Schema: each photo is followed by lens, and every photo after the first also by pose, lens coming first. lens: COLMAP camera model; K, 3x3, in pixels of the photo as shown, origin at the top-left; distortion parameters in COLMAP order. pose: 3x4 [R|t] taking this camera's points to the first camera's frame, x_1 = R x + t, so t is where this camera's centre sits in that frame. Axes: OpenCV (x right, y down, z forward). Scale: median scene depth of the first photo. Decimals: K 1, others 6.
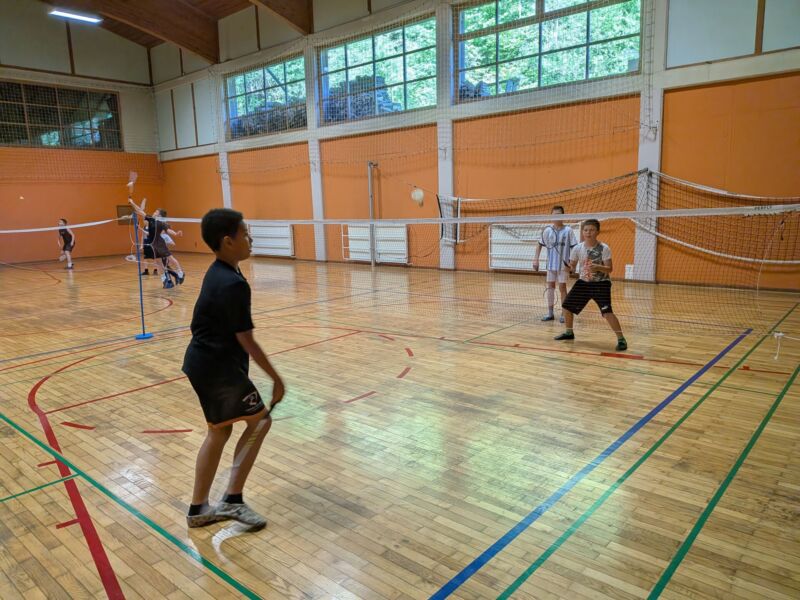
lens RADIAL K [[574.2, 0, 397.6], [0, 574.2, 300.7], [0, 0, 1]] dist [0.052437, -0.086224]
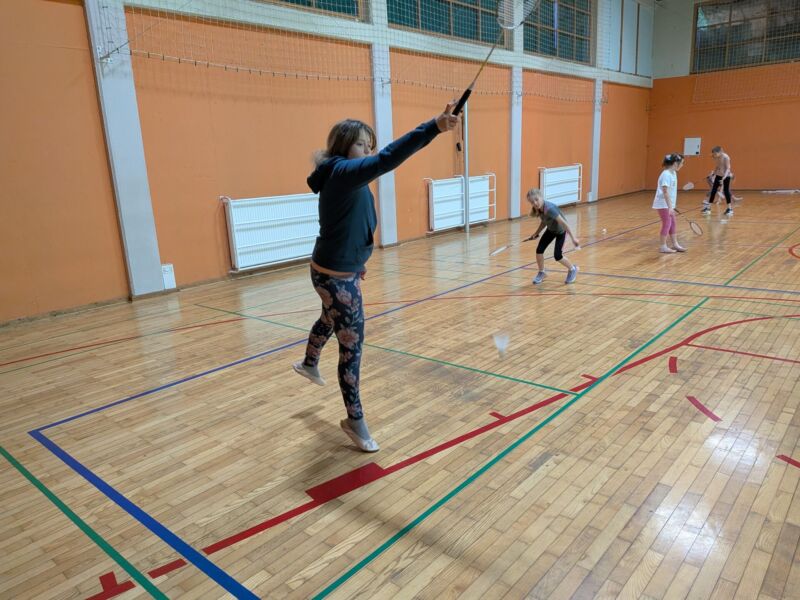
lens RADIAL K [[574.2, 0, 396.0], [0, 574.2, 300.7], [0, 0, 1]] dist [0.052437, -0.086224]
pose [[0.000078, 0.266929, -0.963716, 0.352826], [-0.114105, 0.957424, 0.265177, -0.089400], [0.993469, 0.109944, 0.030533, 0.517308]]
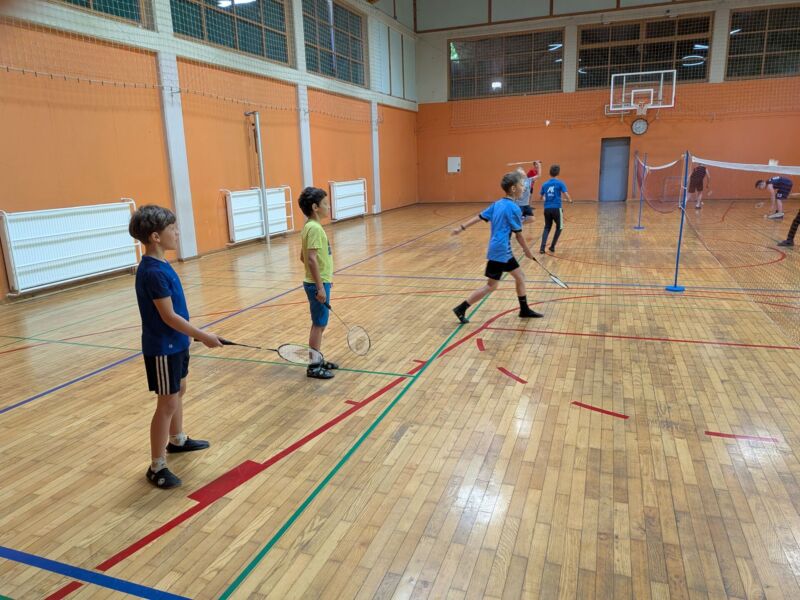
lens RADIAL K [[574.2, 0, 389.4], [0, 574.2, 294.6], [0, 0, 1]] dist [0.052437, -0.086224]
pose [[0.355274, 0.224523, -0.907397, 0.408786], [-0.130872, 0.973112, 0.189542, -0.075329], [0.925555, 0.051414, 0.375106, 0.409471]]
